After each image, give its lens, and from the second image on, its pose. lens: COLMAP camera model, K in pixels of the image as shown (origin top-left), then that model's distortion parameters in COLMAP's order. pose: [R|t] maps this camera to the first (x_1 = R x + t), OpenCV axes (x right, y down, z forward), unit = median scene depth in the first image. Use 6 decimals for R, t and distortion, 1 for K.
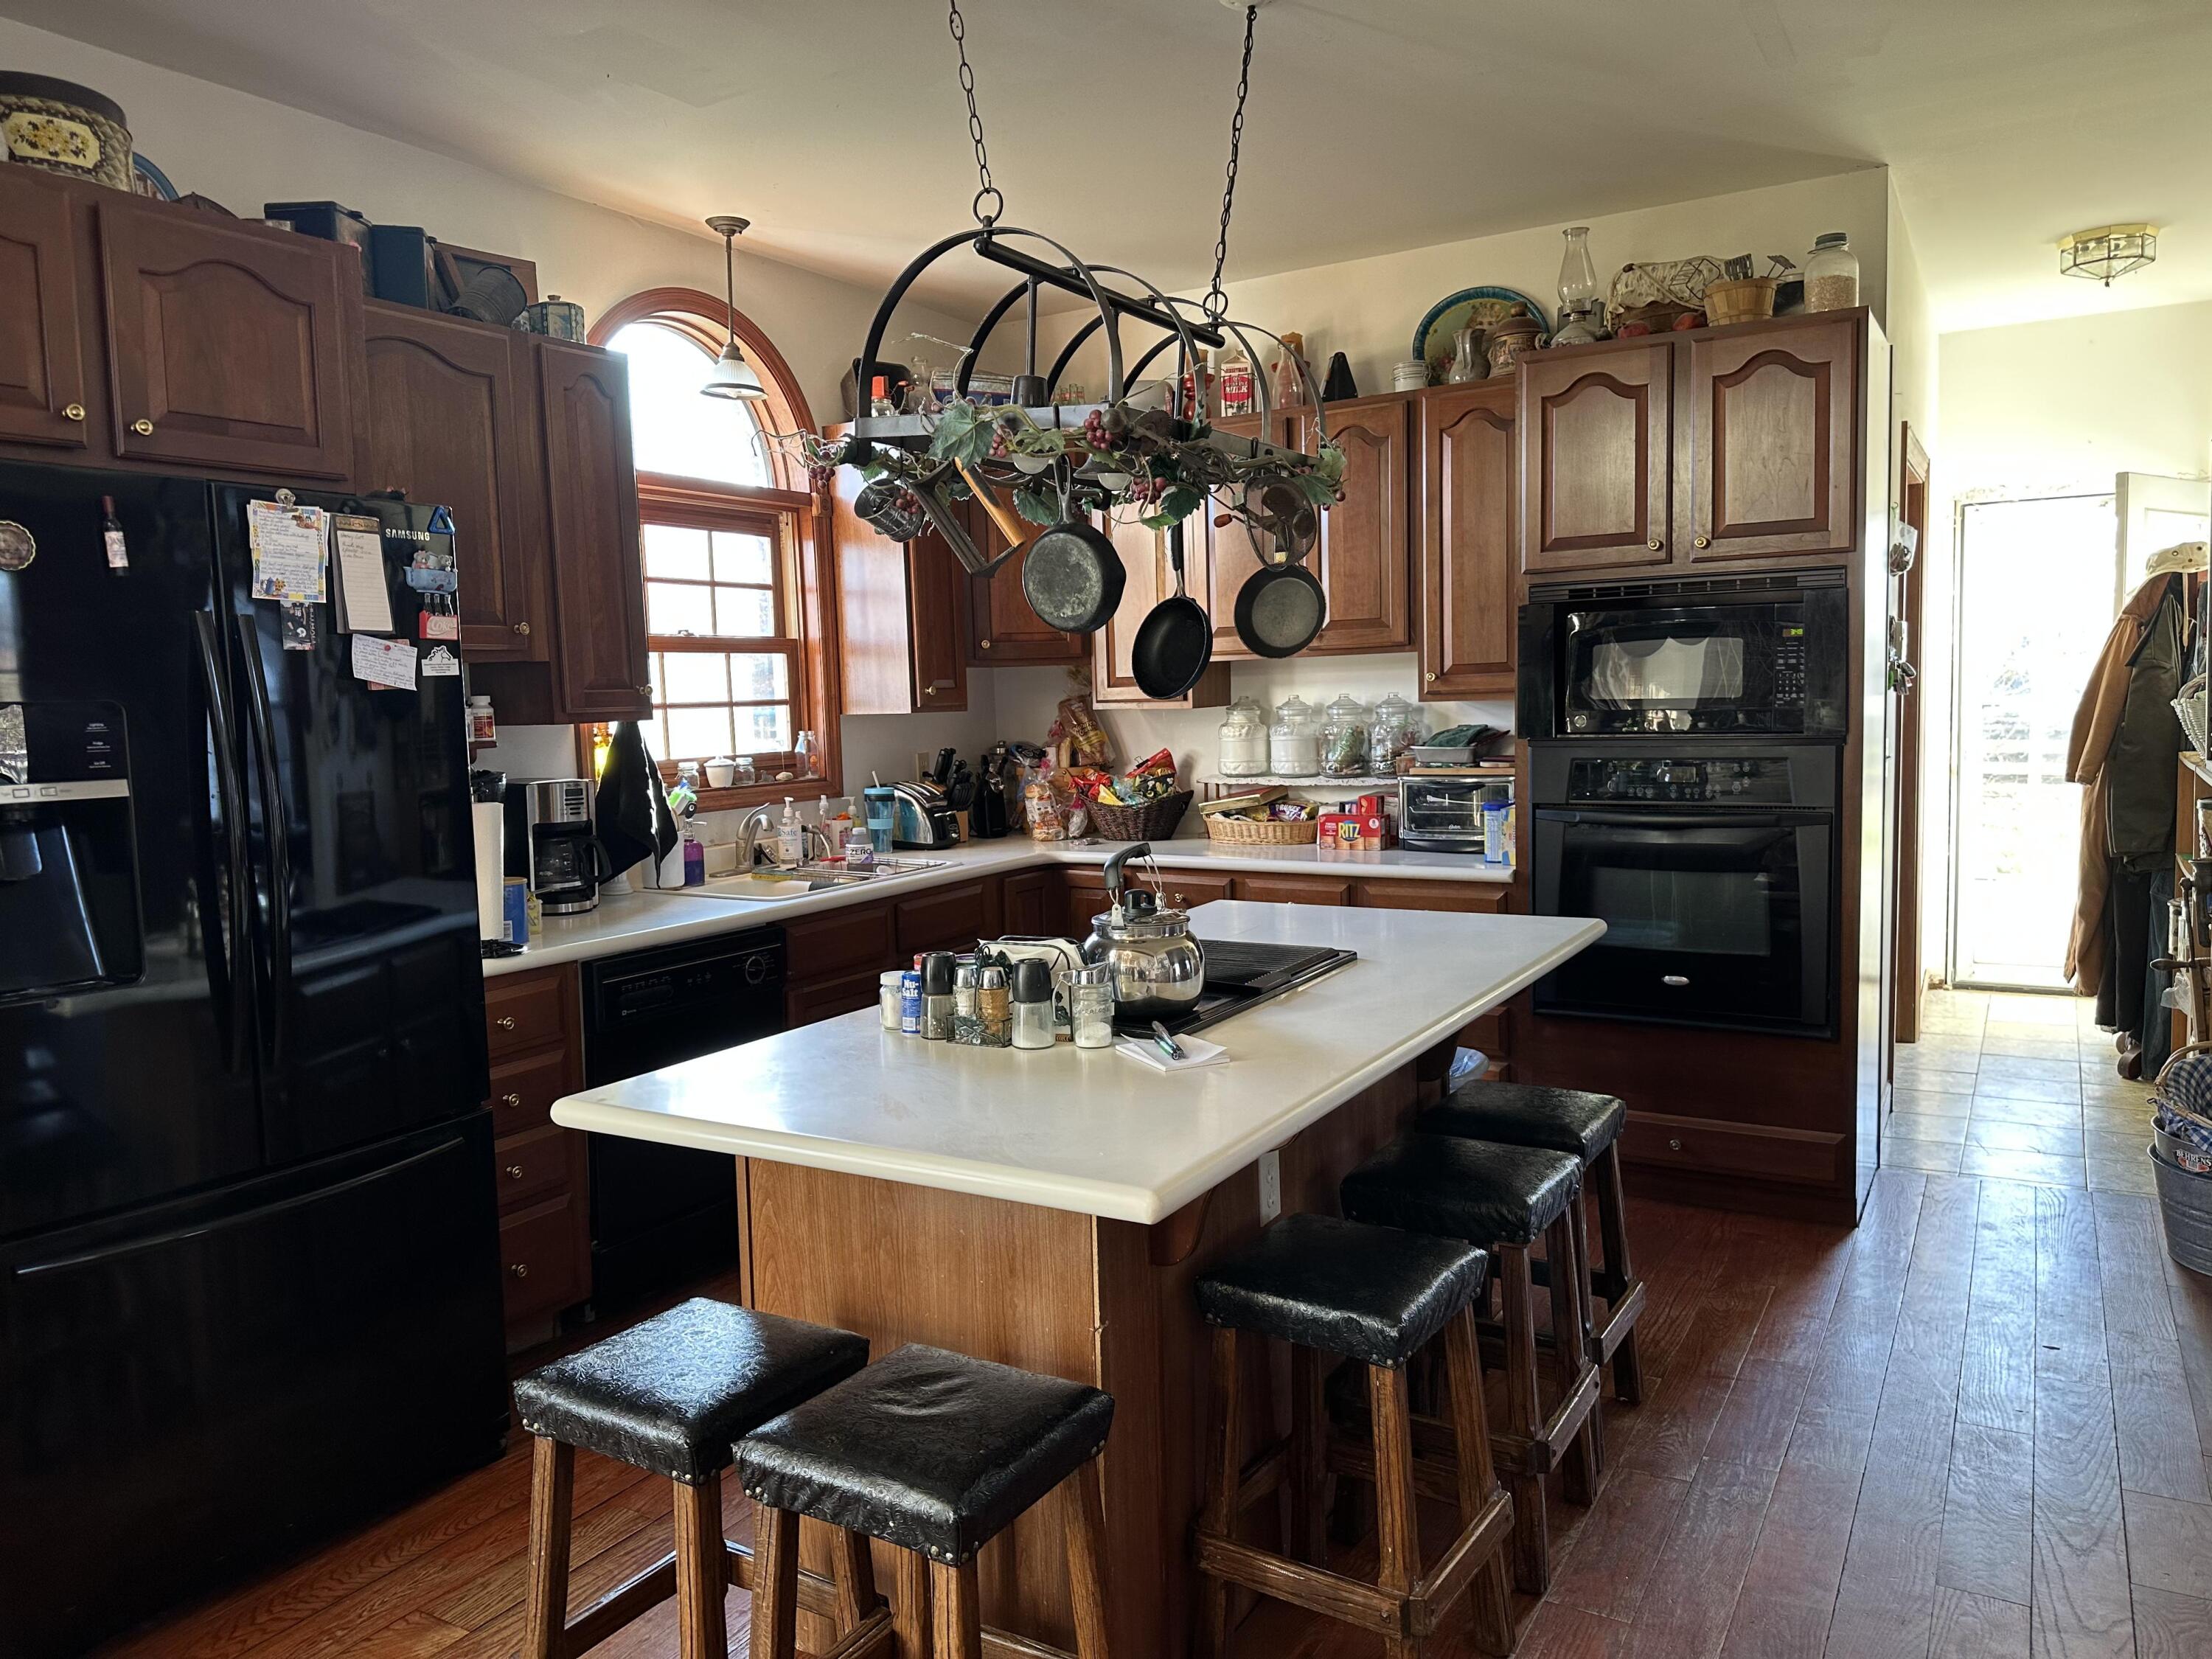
lens RADIAL K [[1542.9, 0, 1105.0], [0, 1542.9, 833.1], [0, 0, 1]] dist [0.131697, -0.235340]
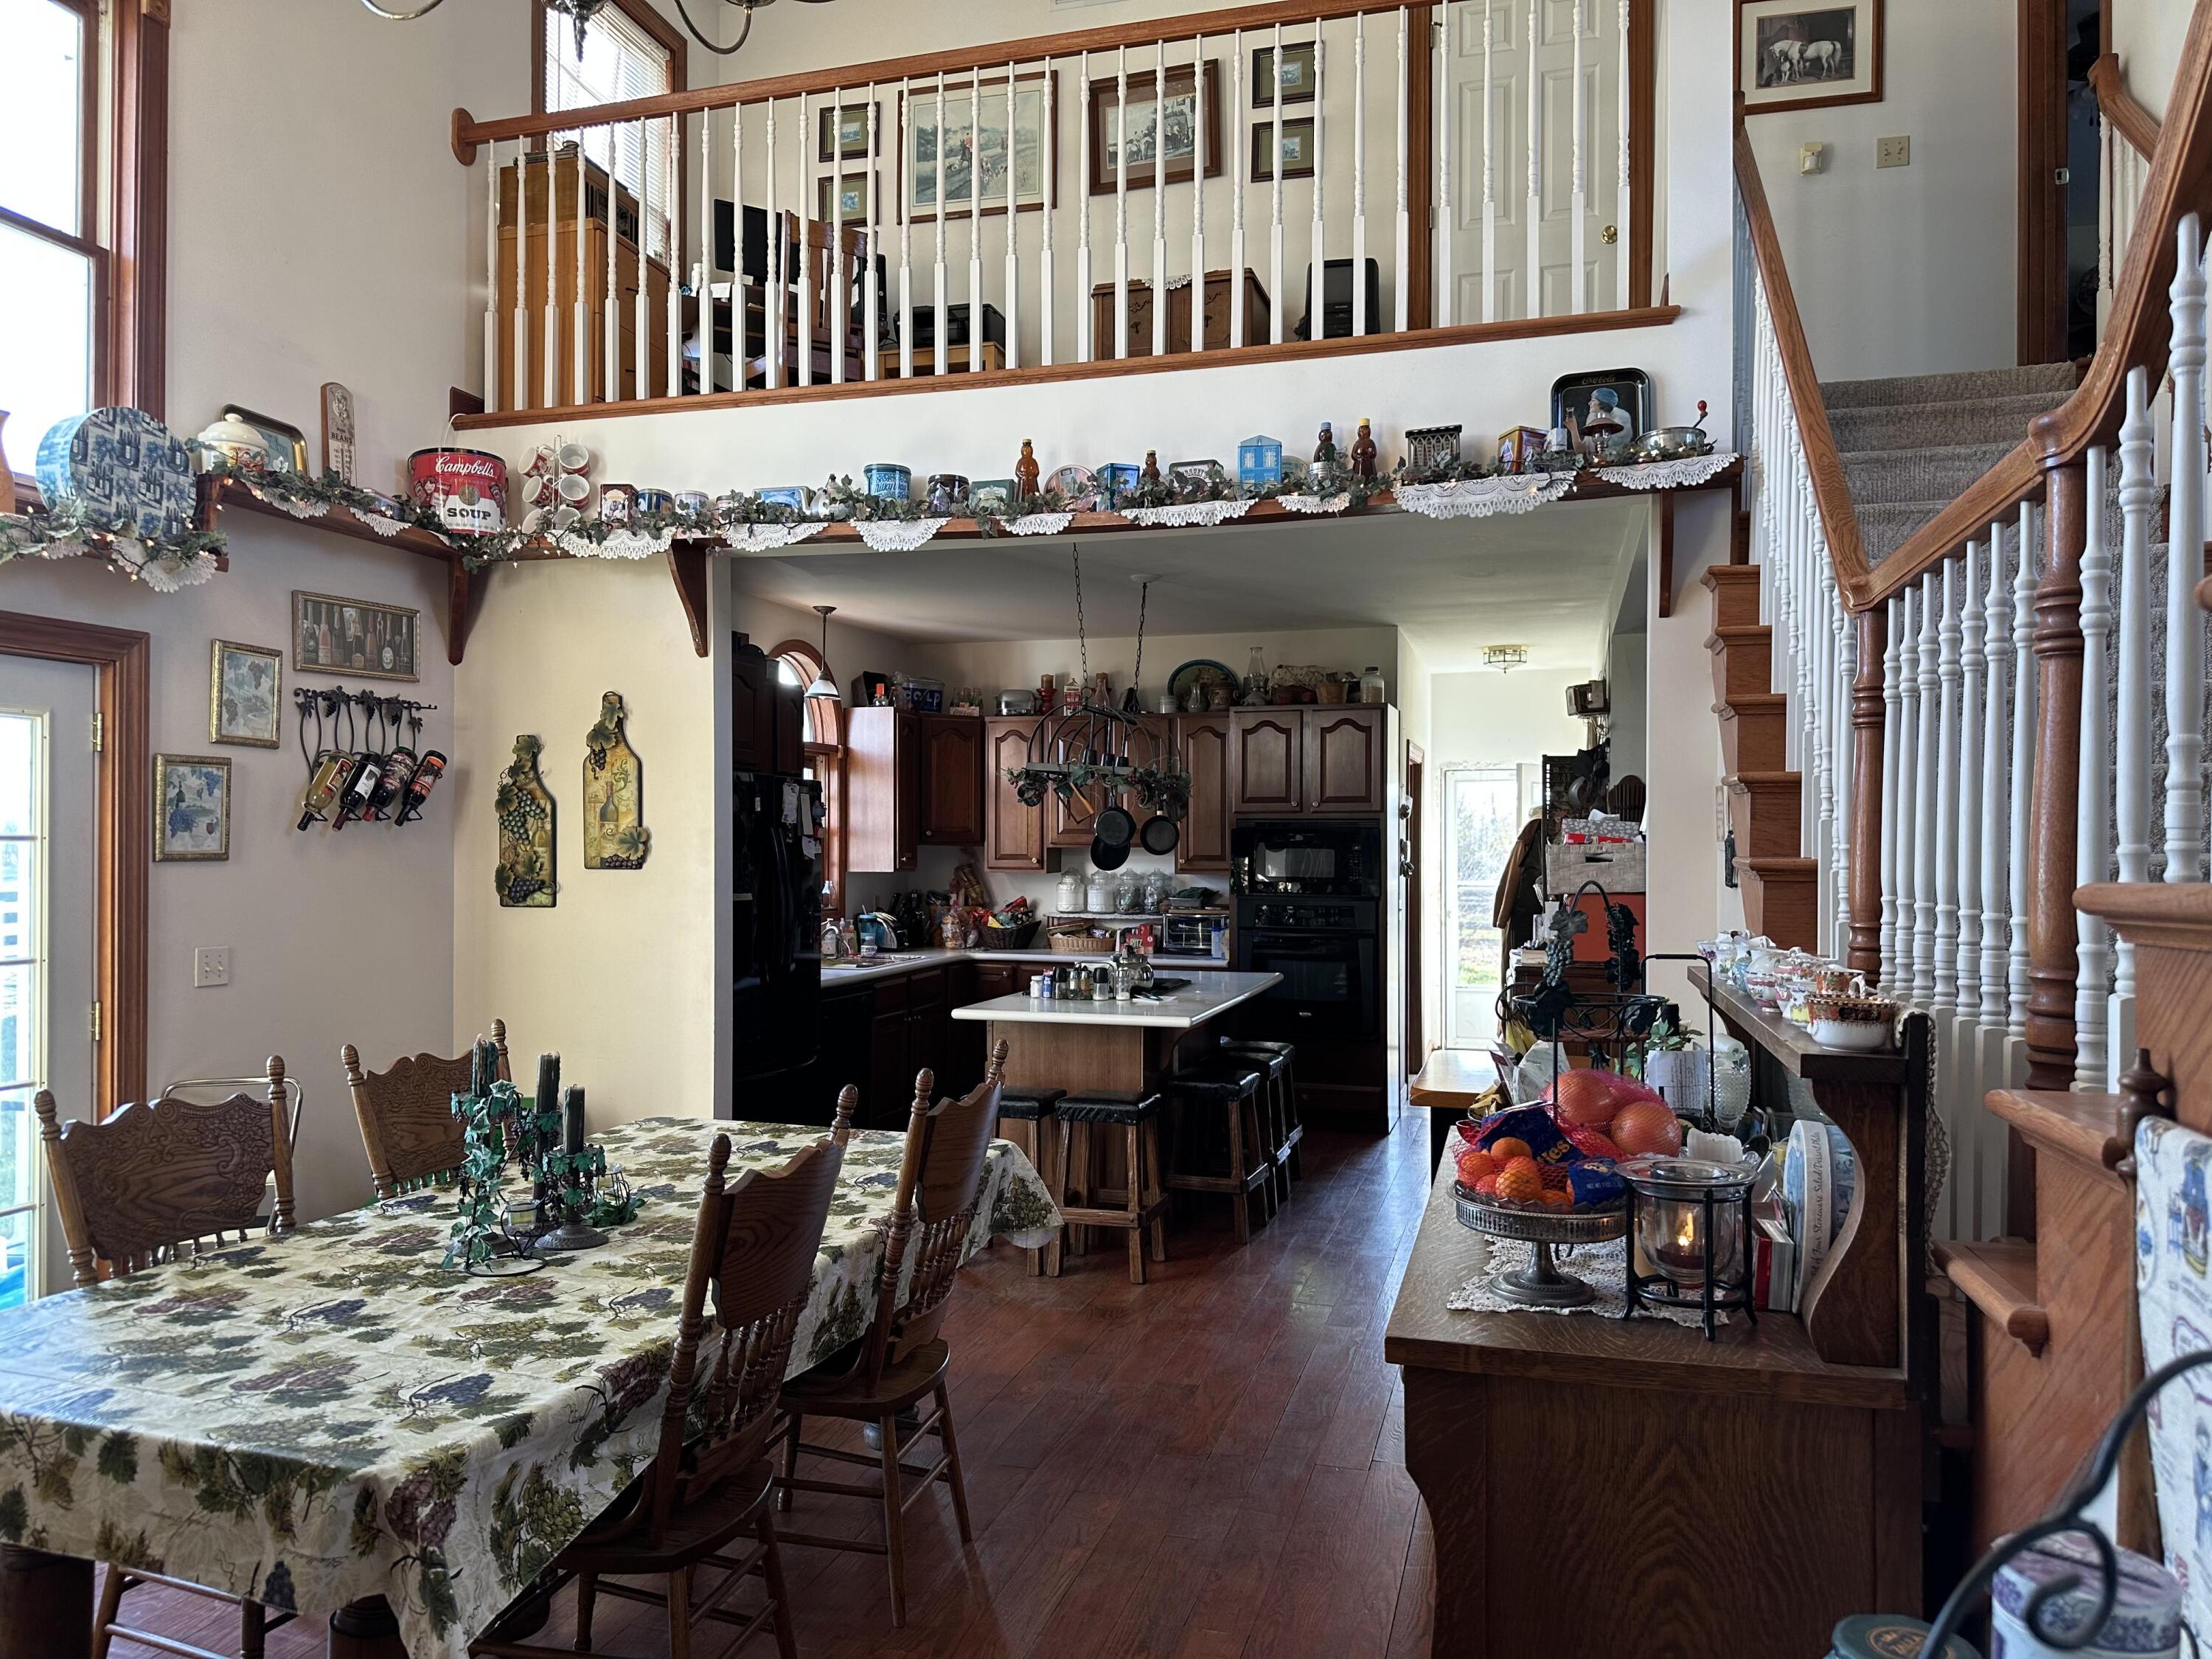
lens RADIAL K [[1542.9, 0, 1105.0], [0, 1542.9, 833.1], [0, 0, 1]] dist [0.131697, -0.235340]
pose [[0.967299, 0.035447, 0.251150, -0.339191], [-0.009139, 0.994414, -0.105150, 0.061287], [-0.253474, 0.099416, 0.962220, -0.756728]]
